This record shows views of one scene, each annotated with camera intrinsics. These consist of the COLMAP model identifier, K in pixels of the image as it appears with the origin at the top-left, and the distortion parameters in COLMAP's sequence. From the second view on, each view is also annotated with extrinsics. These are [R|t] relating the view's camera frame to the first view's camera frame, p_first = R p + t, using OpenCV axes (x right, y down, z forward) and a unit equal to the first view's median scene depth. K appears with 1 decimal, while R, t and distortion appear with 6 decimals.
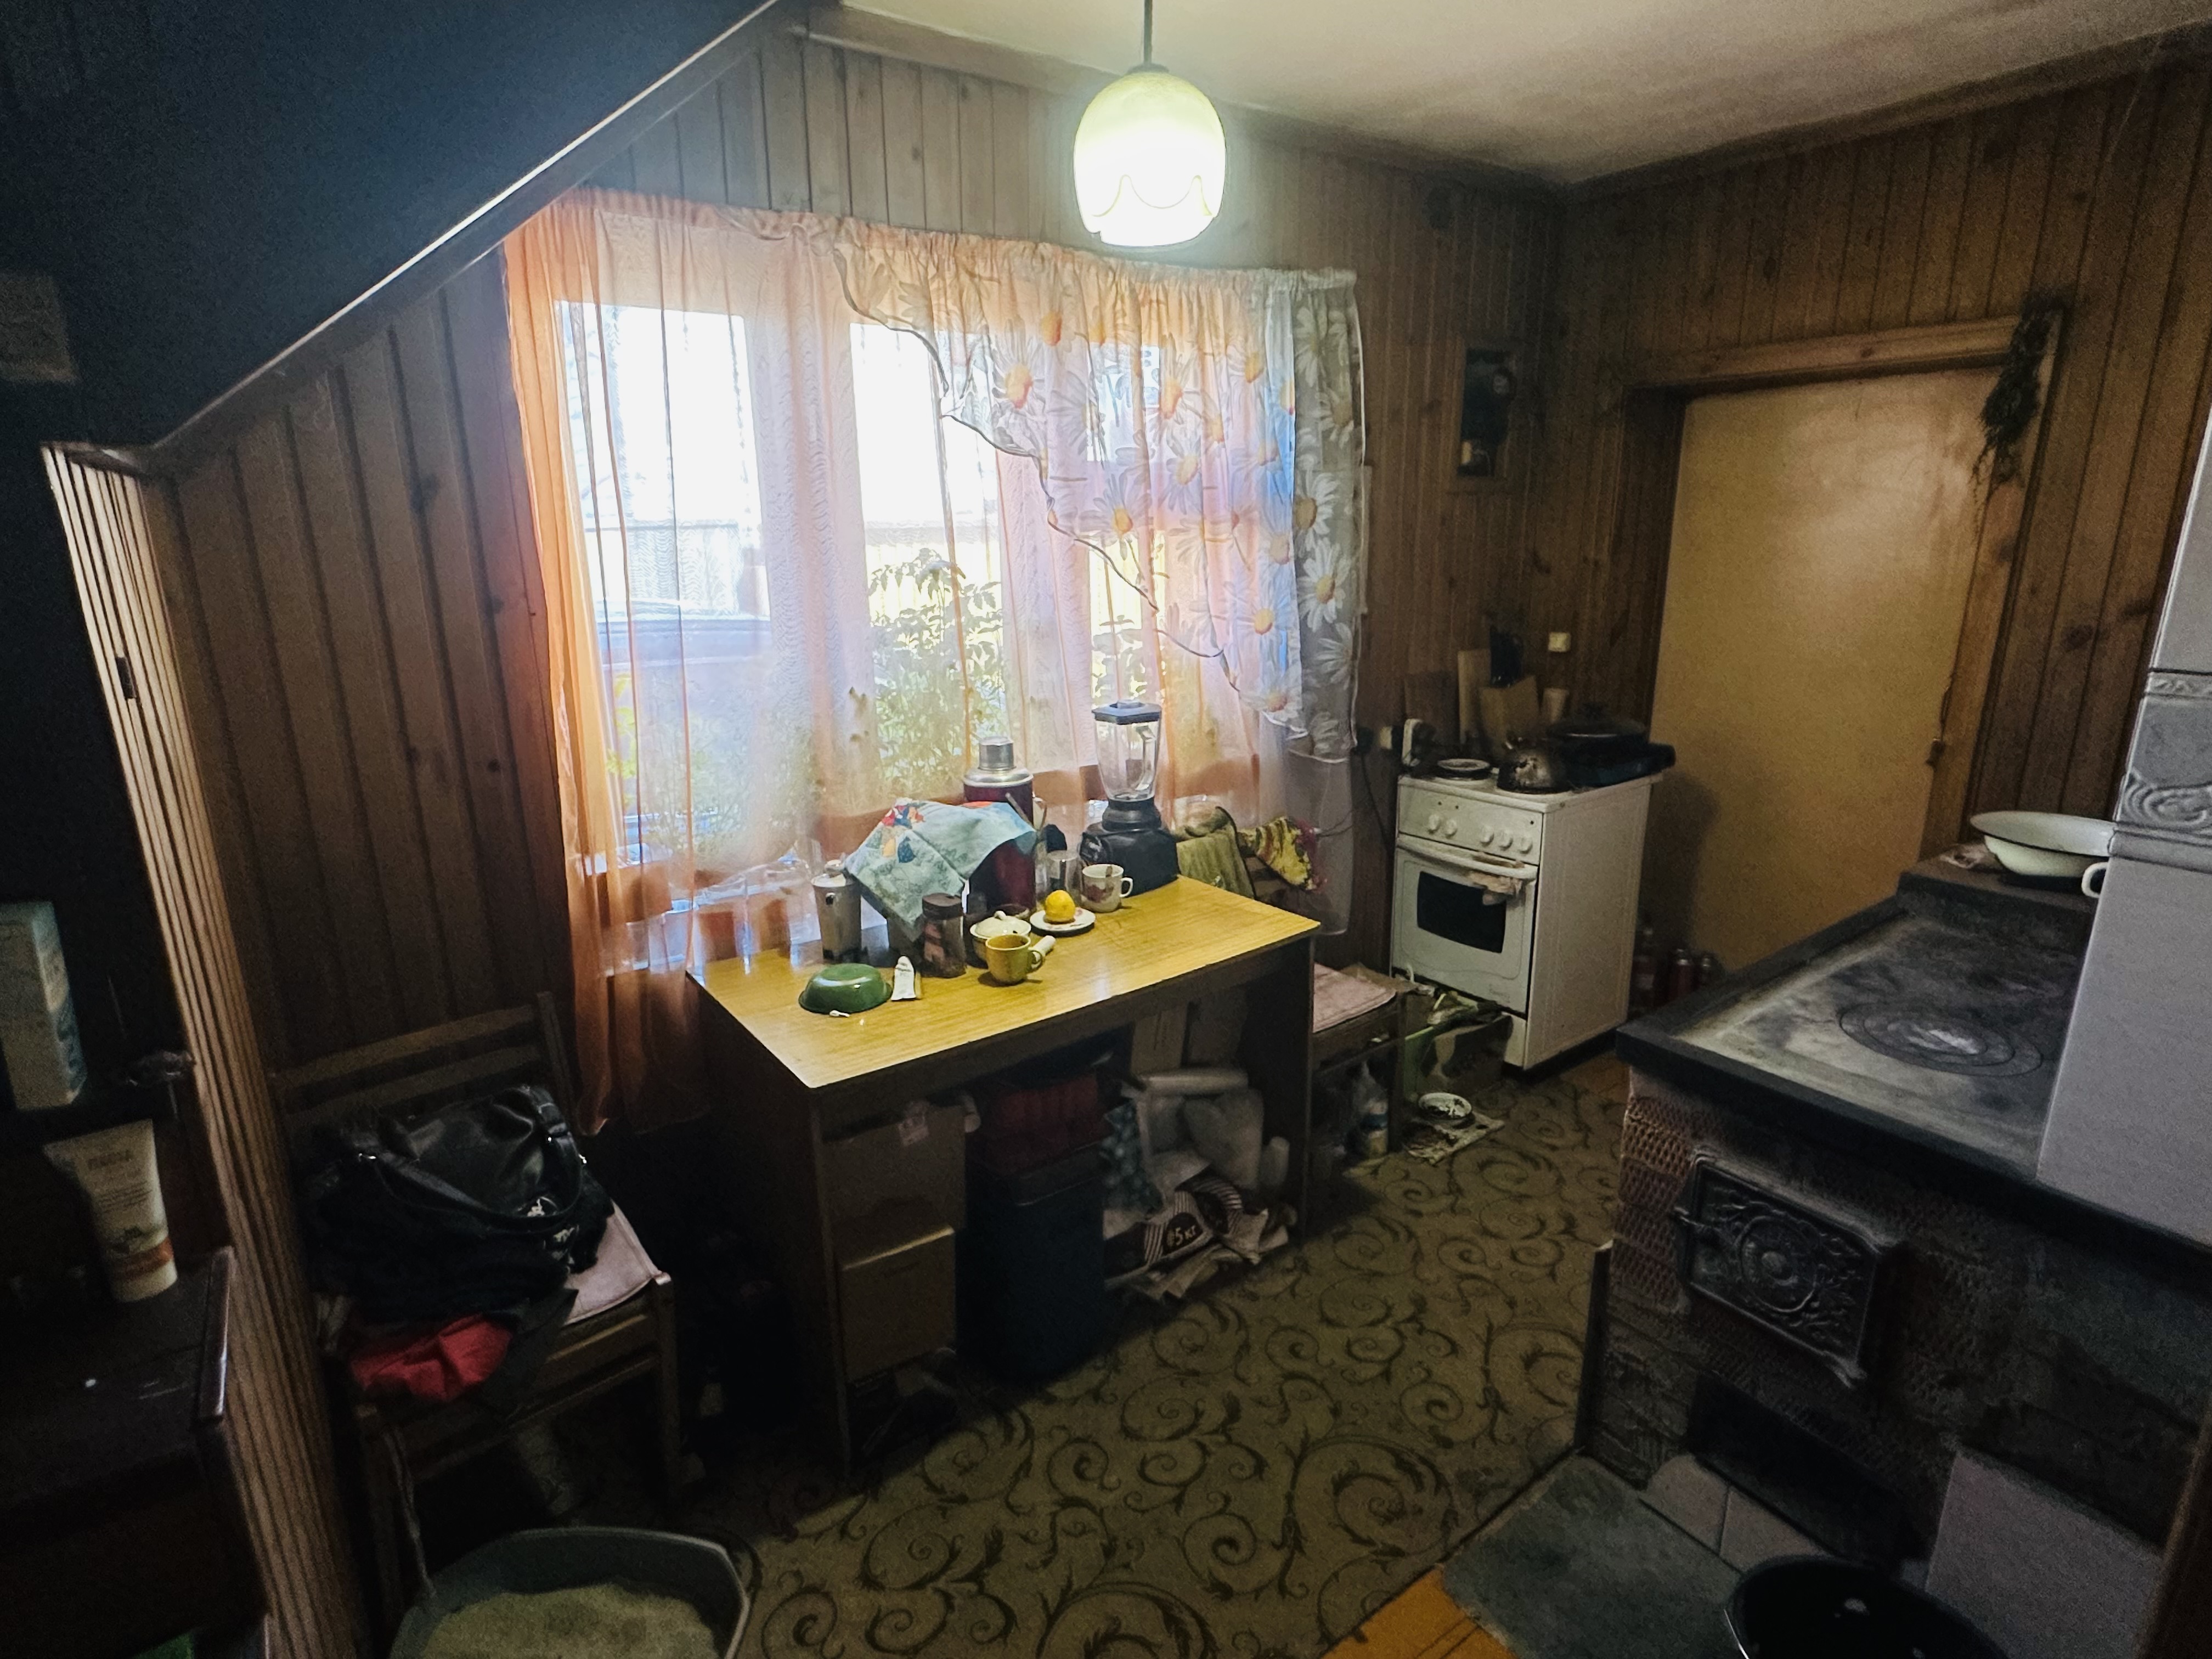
lens RADIAL K [[1139.0, 0, 1098.3], [0, 1139.0, 839.7], [0, 0, 1]] dist [-0.005753, 0.000333]
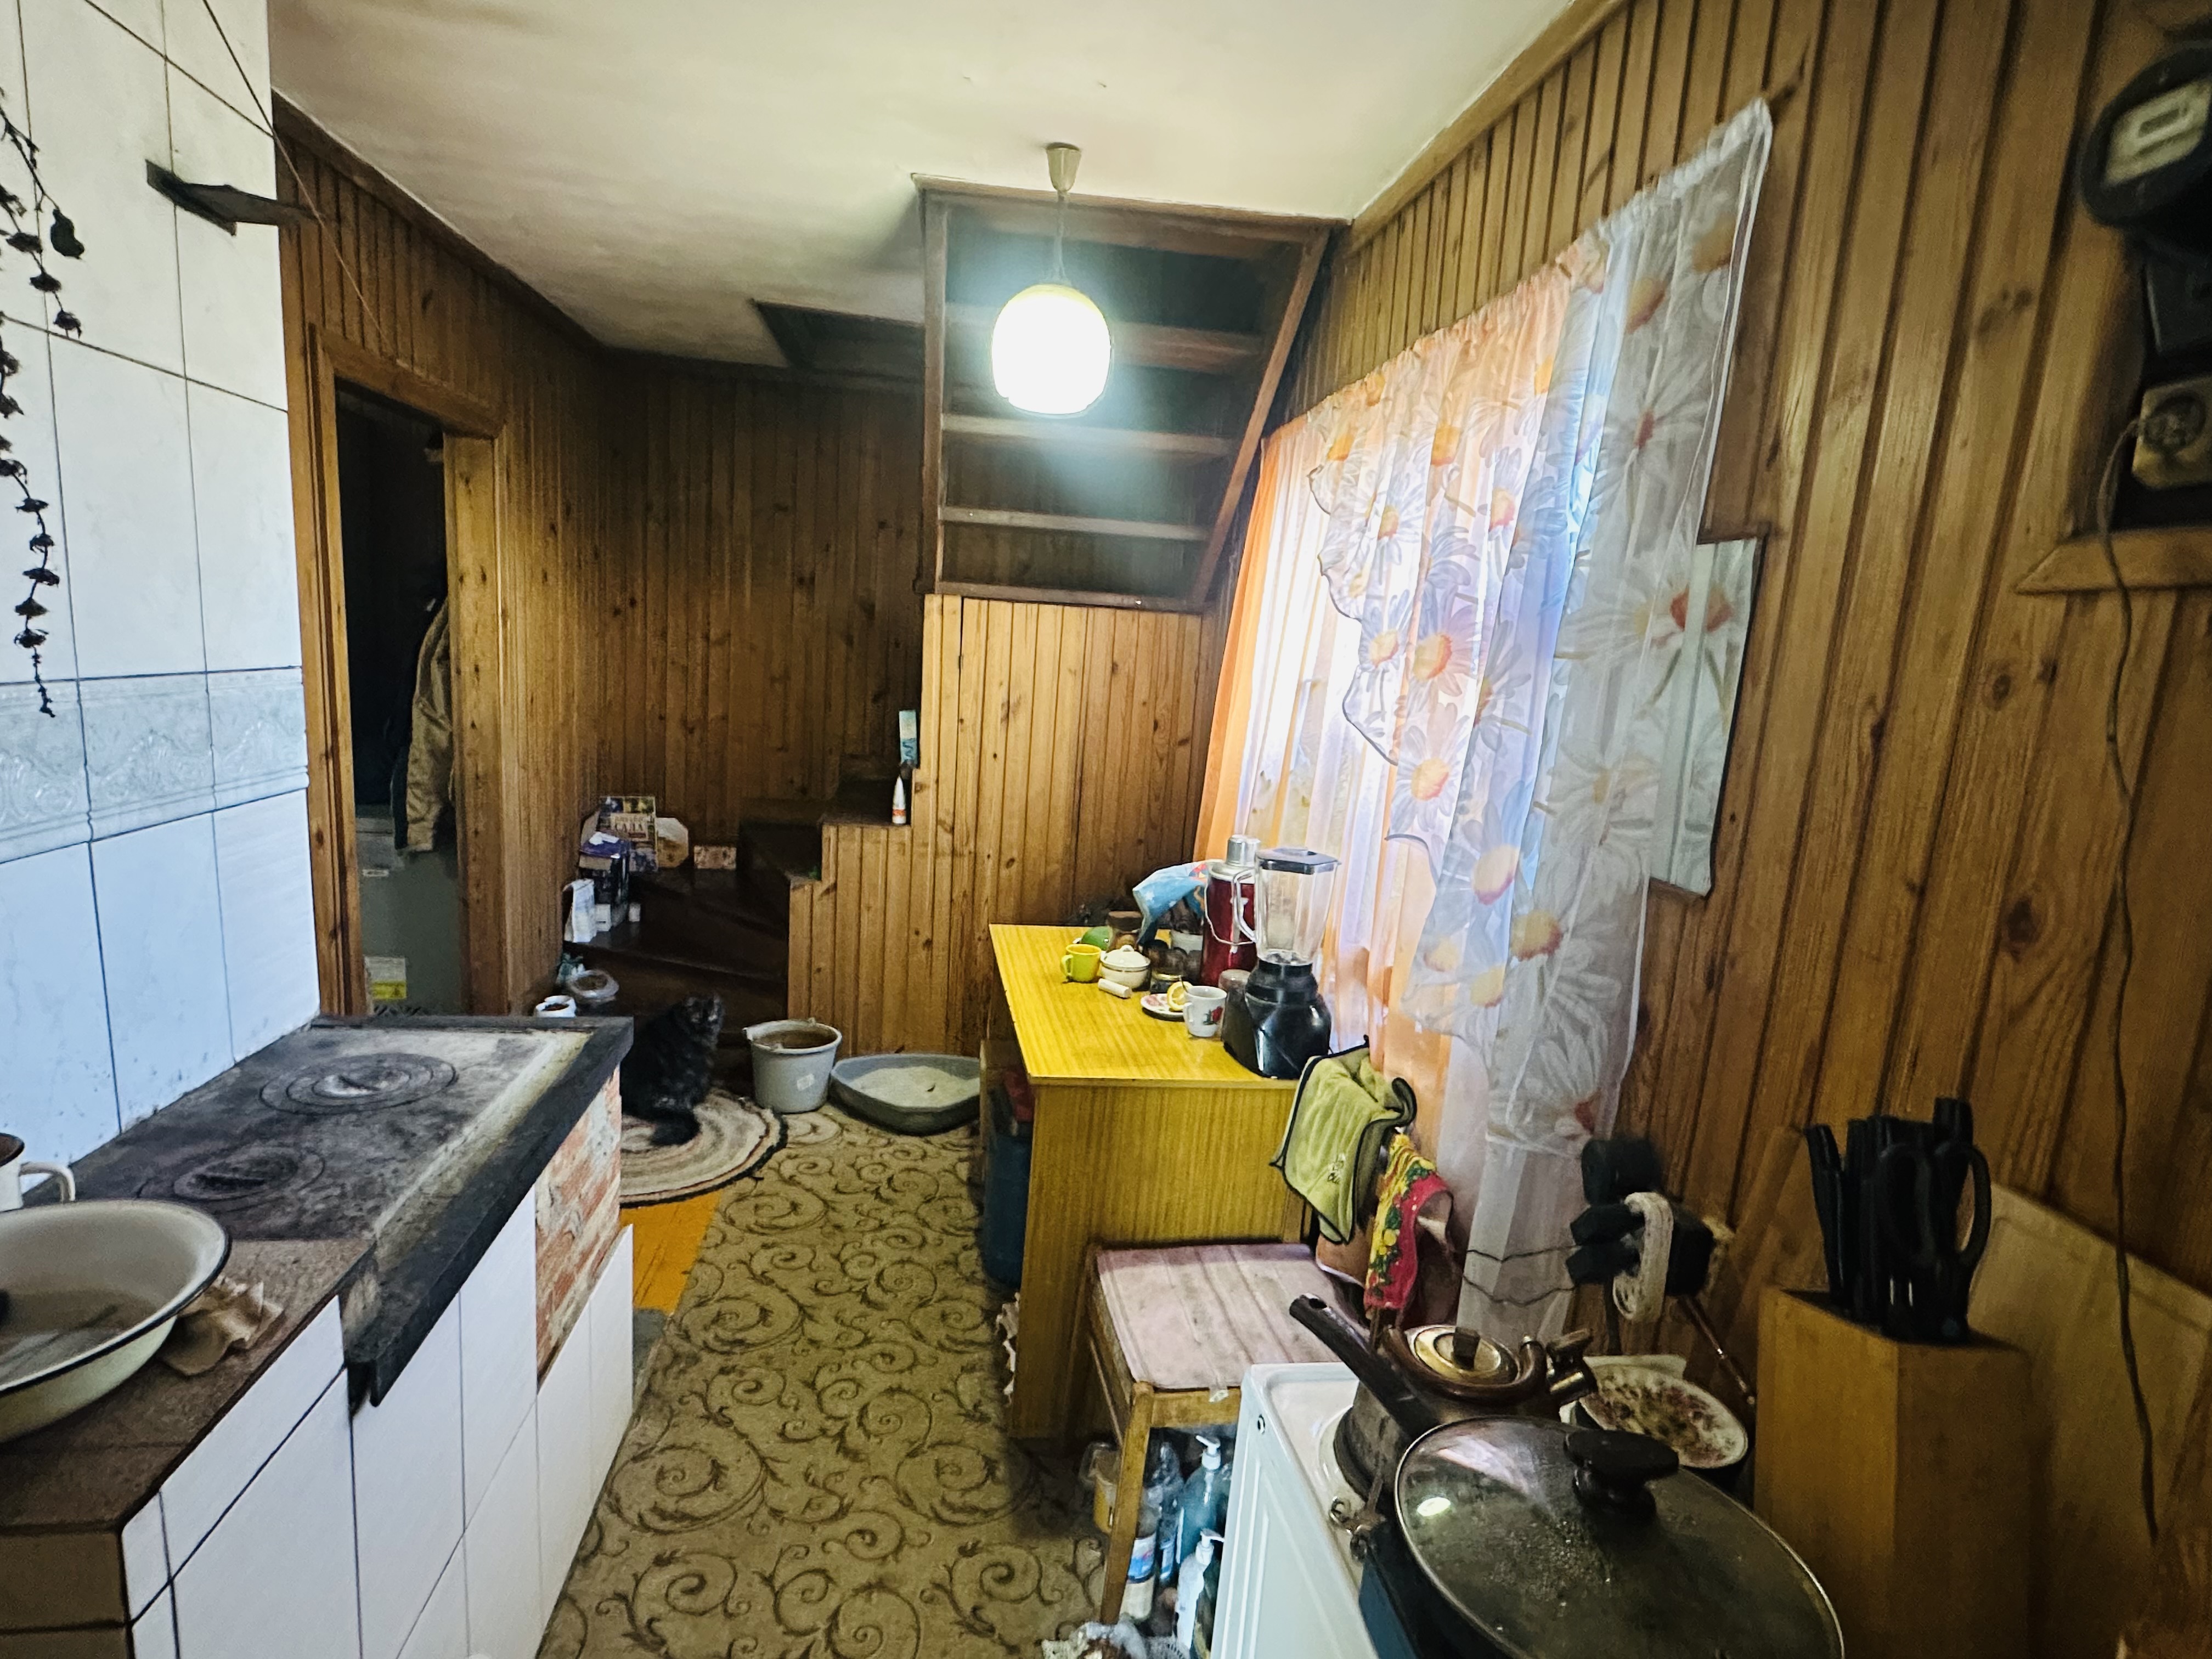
lens RADIAL K [[1139.0, 0, 1098.3], [0, 1139.0, 839.7], [0, 0, 1]] dist [-0.005753, 0.000333]
pose [[-0.454270, 0.141946, -0.879483, 1.106611], [-0.296332, 0.906931, 0.299438, -0.443500], [0.840135, 0.396644, -0.369929, 1.567403]]
